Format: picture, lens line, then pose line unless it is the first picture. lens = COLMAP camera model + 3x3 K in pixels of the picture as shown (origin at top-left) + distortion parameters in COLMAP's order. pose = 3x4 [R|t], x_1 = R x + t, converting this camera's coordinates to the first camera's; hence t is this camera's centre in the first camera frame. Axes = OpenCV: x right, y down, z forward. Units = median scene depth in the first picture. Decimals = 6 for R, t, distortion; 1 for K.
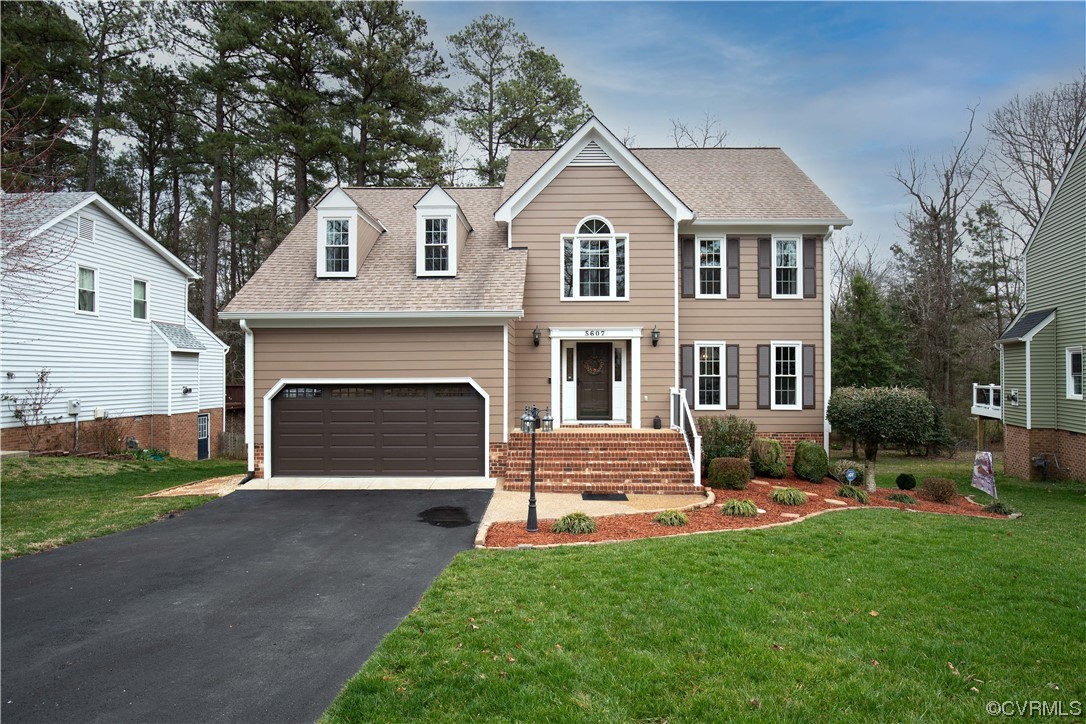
lens RADIAL K [[572.0, 0, 544.0], [0, 572.0, 365.9], [0, 0, 1]] dist [-0.025440, -0.000926]
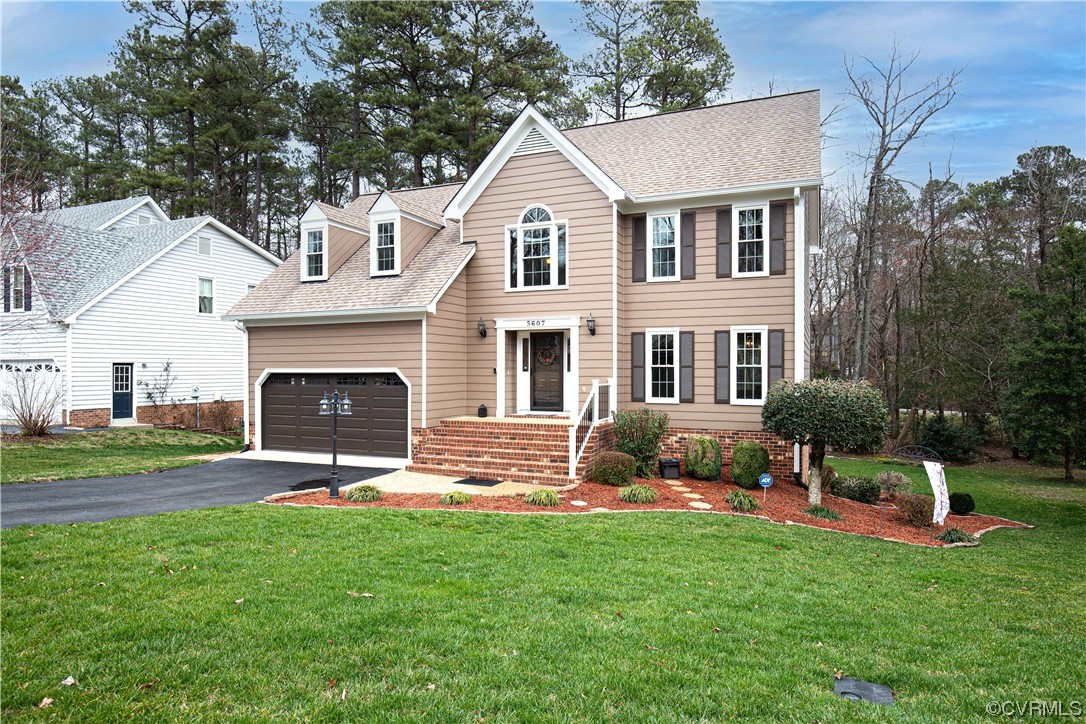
lens RADIAL K [[647.8, 0, 543.3], [0, 647.8, 364.5], [0, 0, 1]] dist [0.000901, 0.000631]
pose [[0.924110, -0.000850, -0.382125, 0.527621], [0.006980, 0.999868, 0.014655, -0.001751], [0.382062, -0.016210, 0.923995, -0.035732]]
